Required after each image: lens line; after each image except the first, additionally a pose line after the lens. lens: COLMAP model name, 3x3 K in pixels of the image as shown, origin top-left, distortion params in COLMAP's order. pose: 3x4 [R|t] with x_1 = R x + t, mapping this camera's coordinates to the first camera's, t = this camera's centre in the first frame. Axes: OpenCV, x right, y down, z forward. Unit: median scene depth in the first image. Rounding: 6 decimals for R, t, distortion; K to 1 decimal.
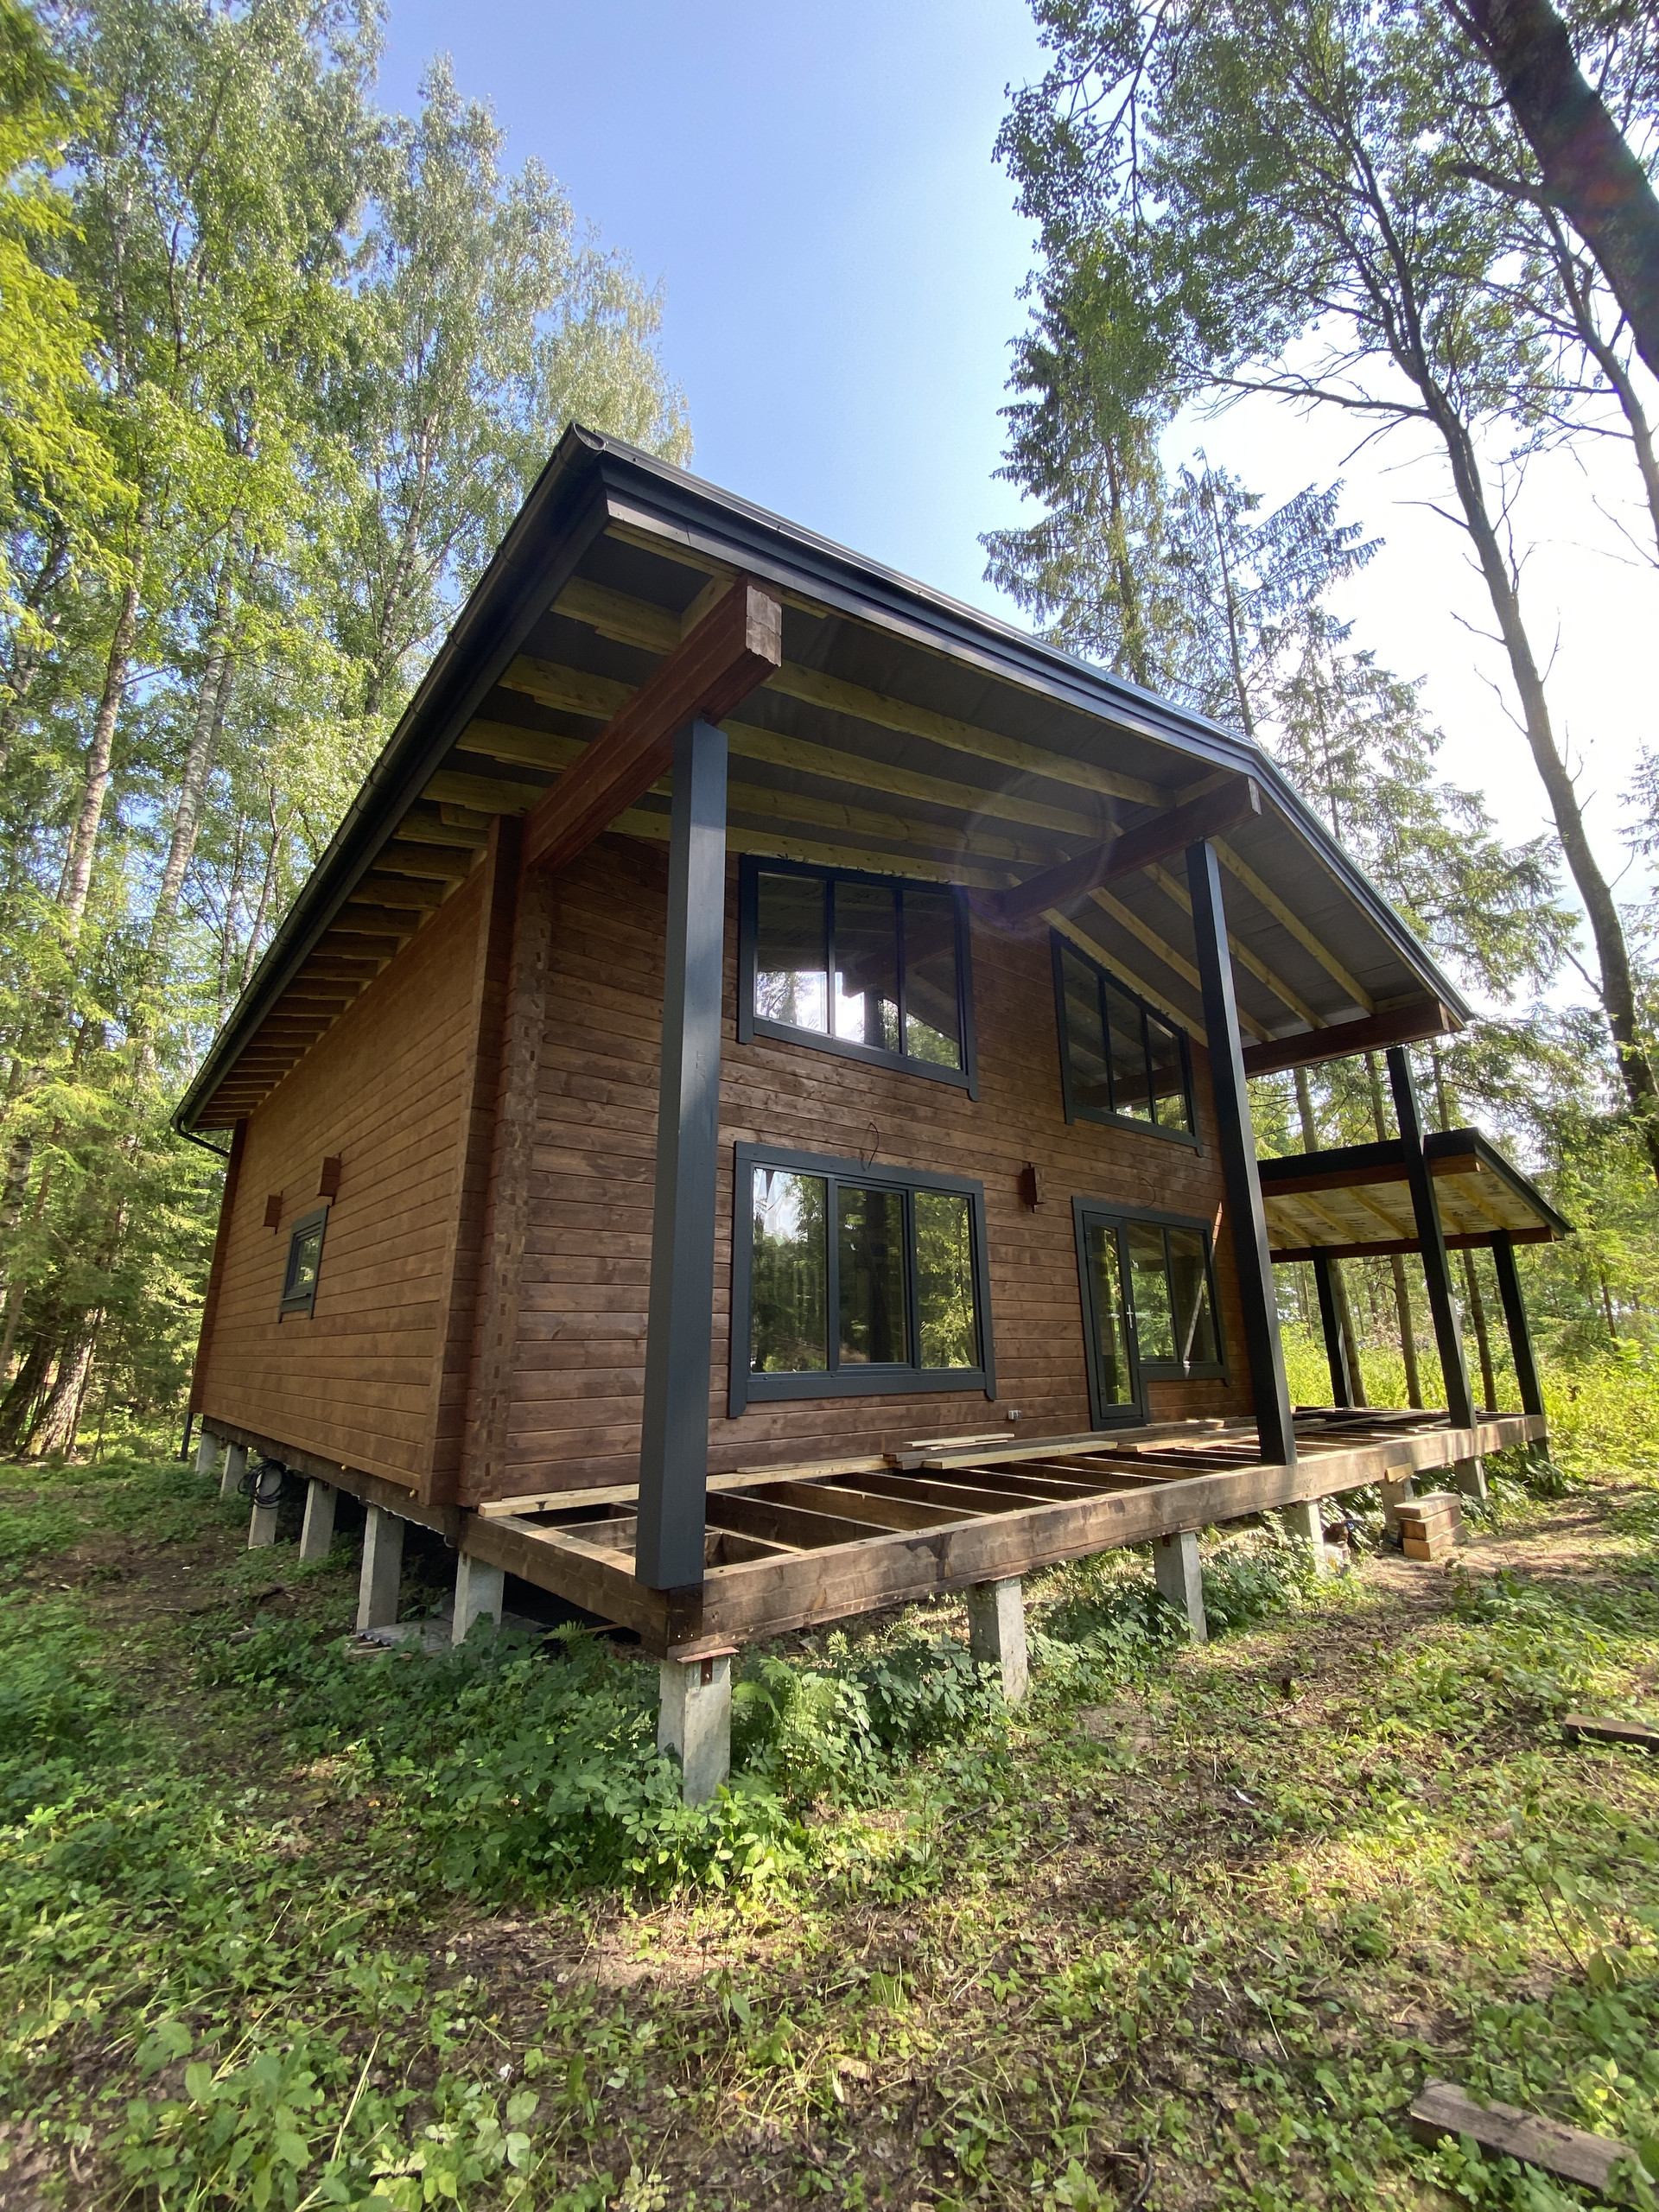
lens RADIAL K [[892.7, 0, 828.9], [0, 892.7, 1096.8], [0, 0, 1]] dist [0.015509, -0.020676]
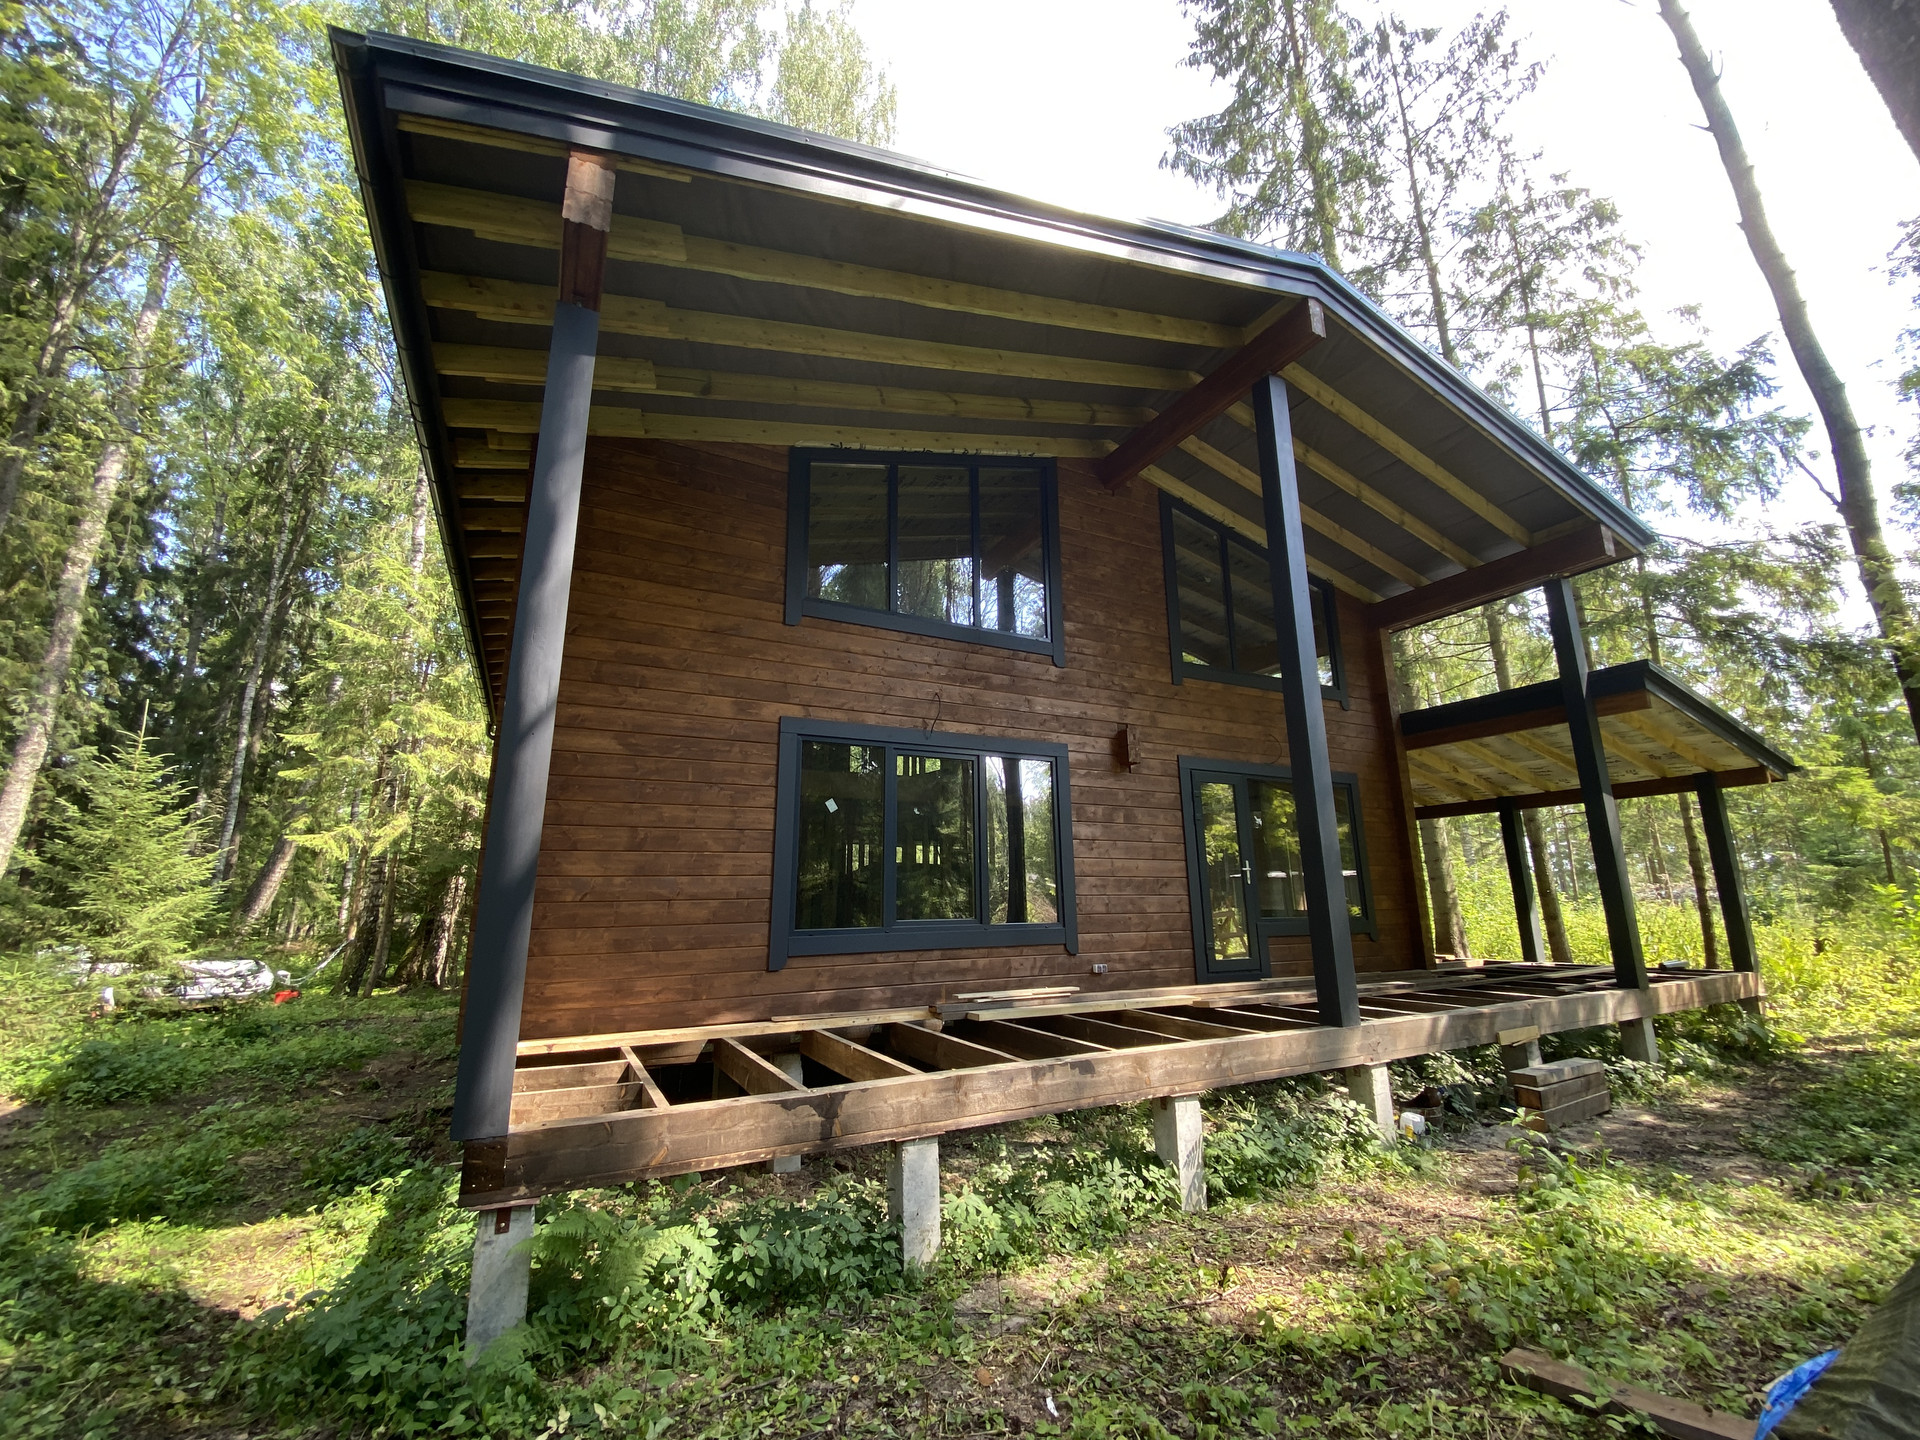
lens RADIAL K [[774.8, 0, 960.0], [0, 774.8, 720.0], [0, 0, 1]] dist [0.015509, -0.020676]
pose [[0.977142, -0.054086, -0.205591, 0.168892], [0.062885, 0.997353, 0.036500, 0.019212], [0.203073, -0.048594, 0.977957, 0.075402]]
